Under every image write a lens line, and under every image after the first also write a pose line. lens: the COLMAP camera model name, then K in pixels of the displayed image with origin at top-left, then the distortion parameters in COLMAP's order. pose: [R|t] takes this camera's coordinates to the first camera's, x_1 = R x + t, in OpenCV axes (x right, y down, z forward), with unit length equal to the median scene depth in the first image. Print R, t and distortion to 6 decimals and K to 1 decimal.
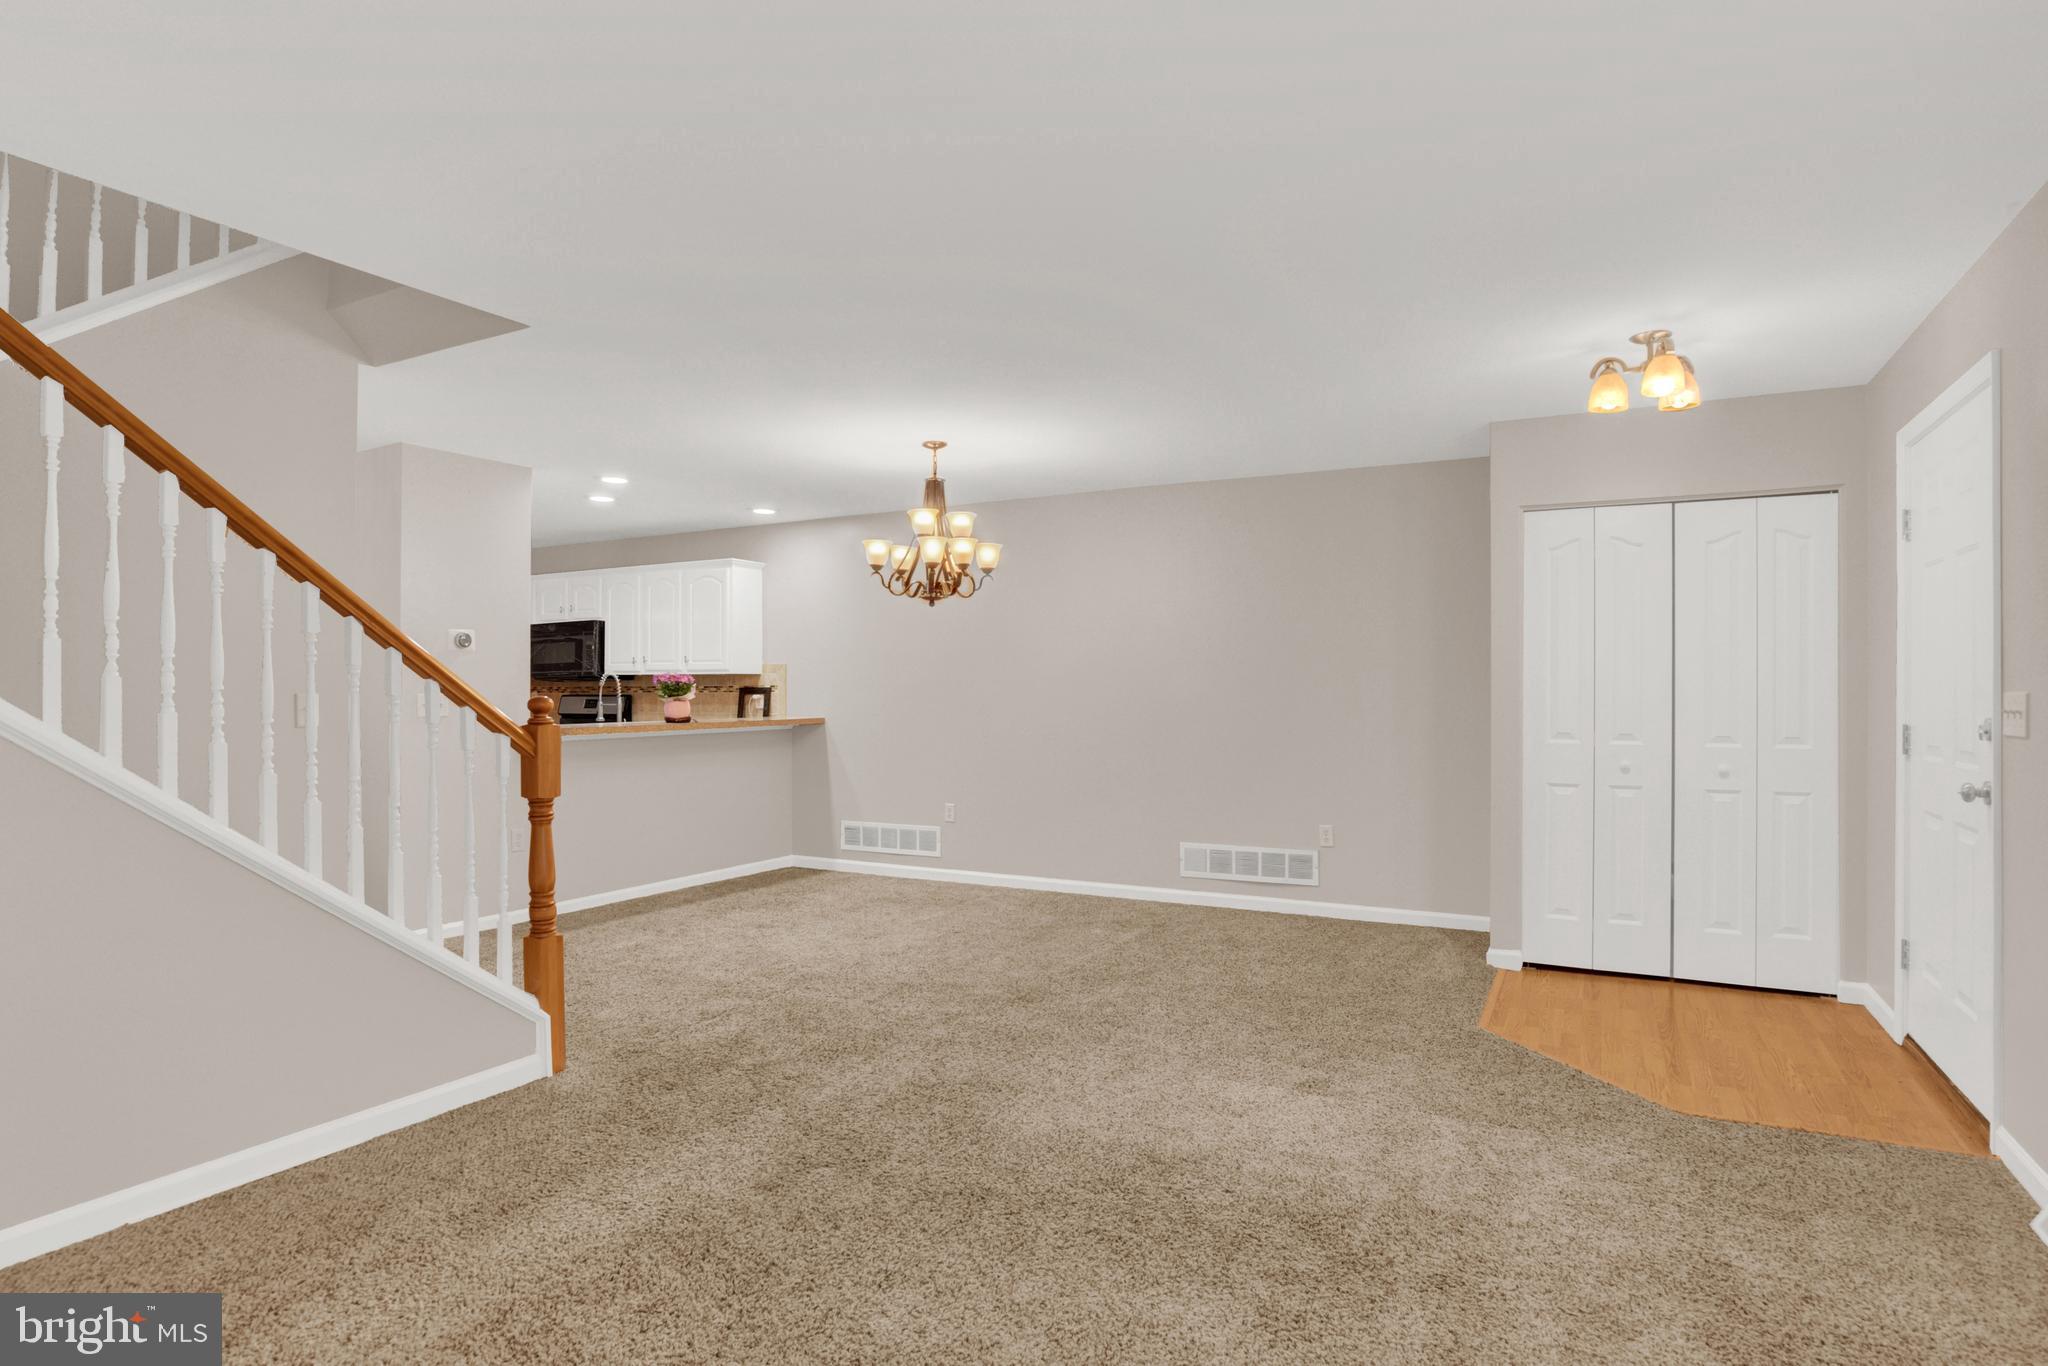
lens RADIAL K [[1078.6, 0, 1024.0], [0, 1078.6, 683.0], [0, 0, 1]] dist [-0.022487, -0.000060]
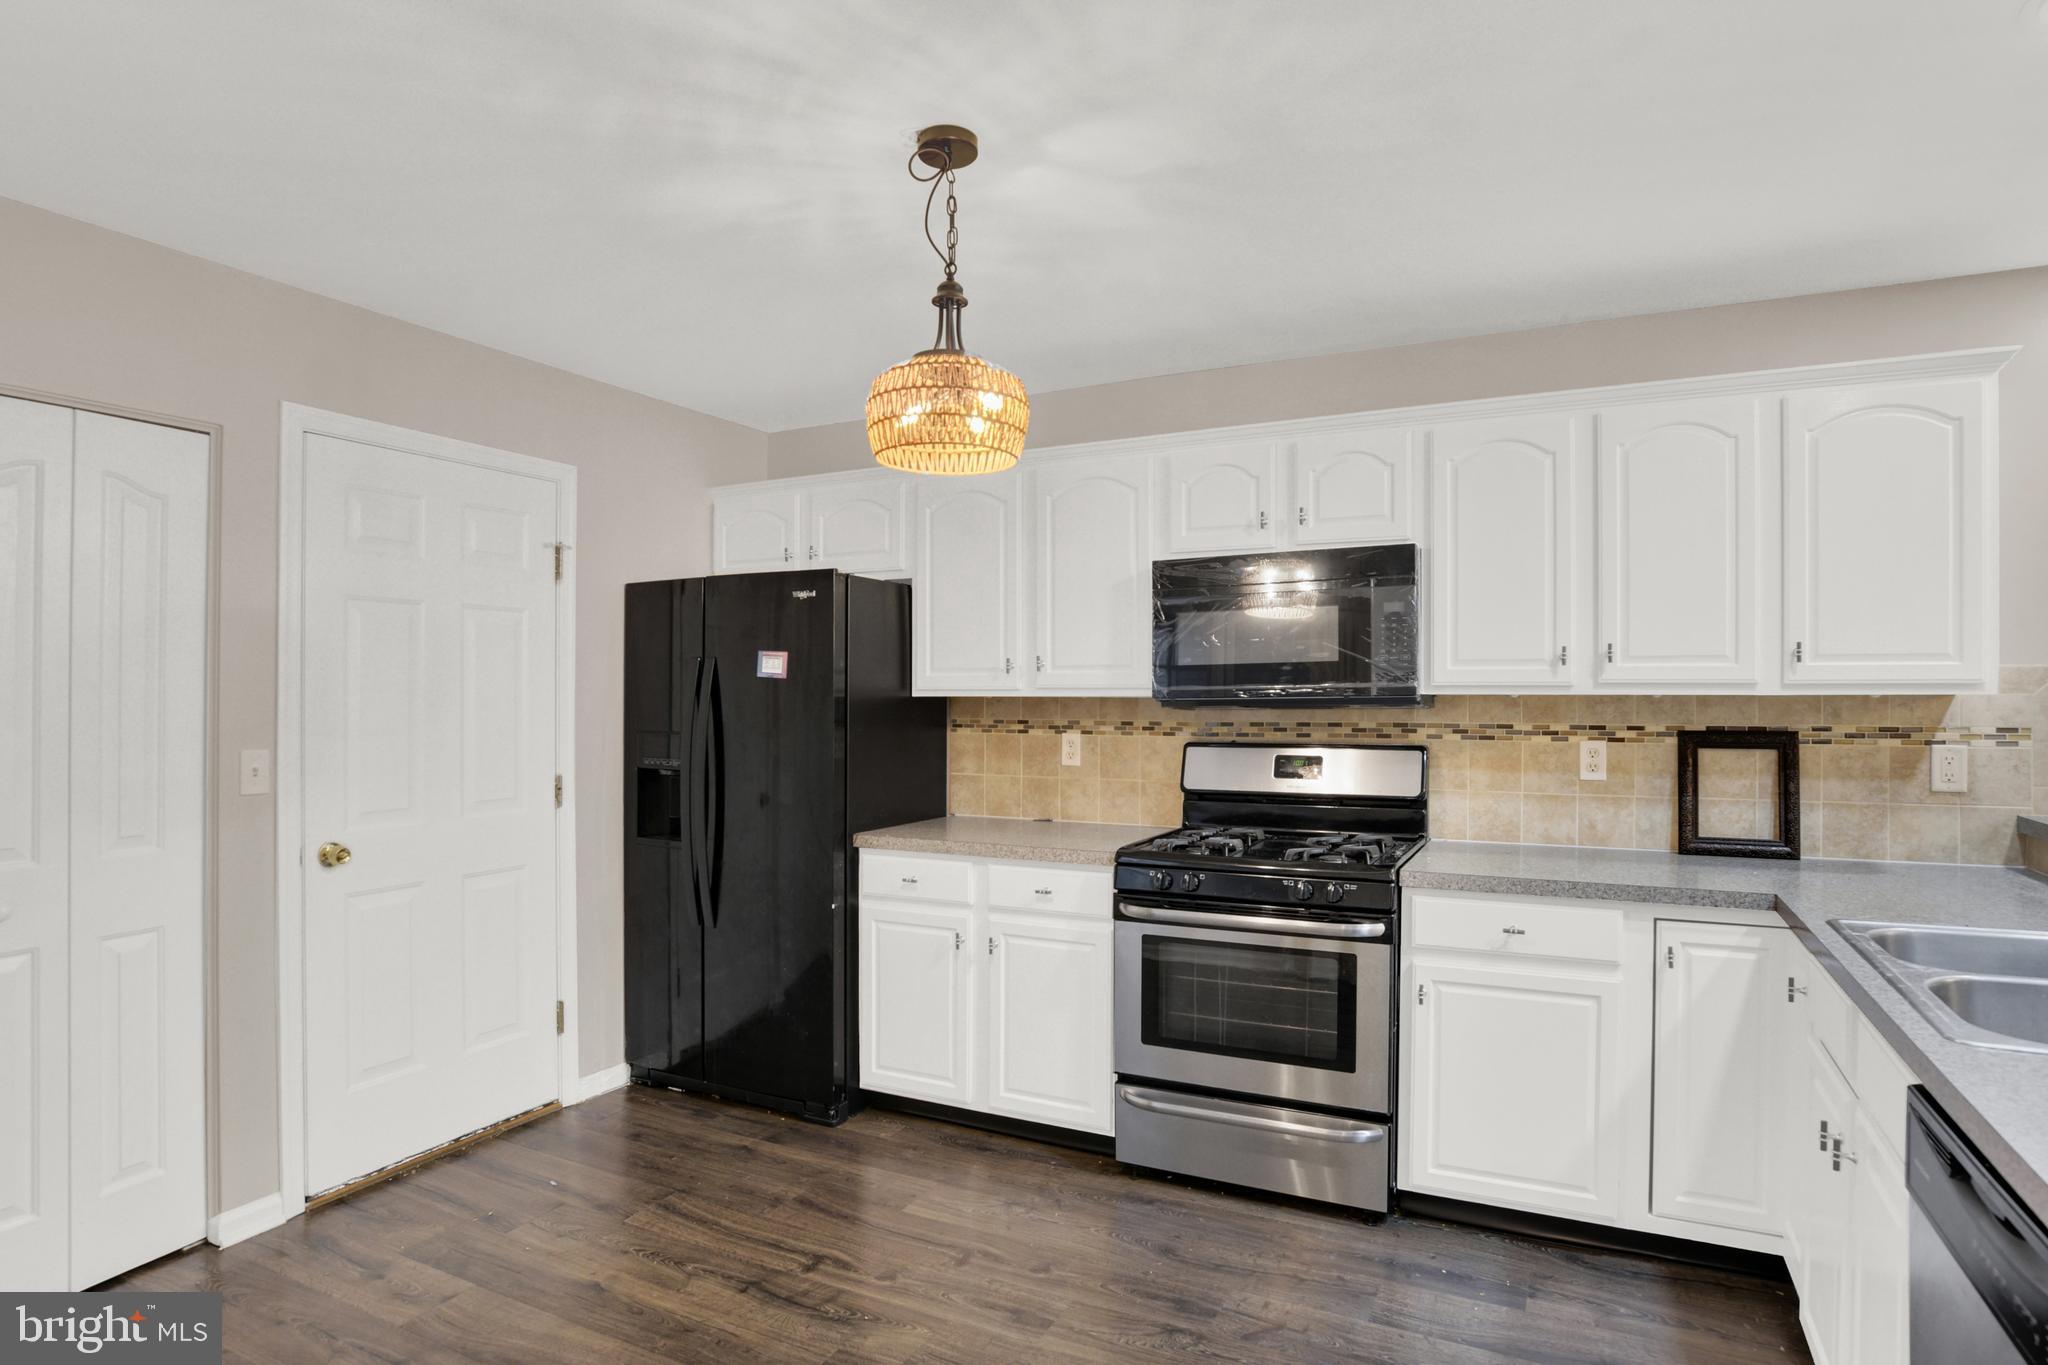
lens RADIAL K [[1131.5, 0, 1024.0], [0, 1131.5, 682.5], [0, 0, 1]] dist [-0.015256, 0.000432]
pose [[0.999563, -0.005266, 0.029083, -0.808934], [0.005223, 0.999985, 0.001566, -0.023048], [-0.029091, -0.001414, 0.999576, 0.985355]]
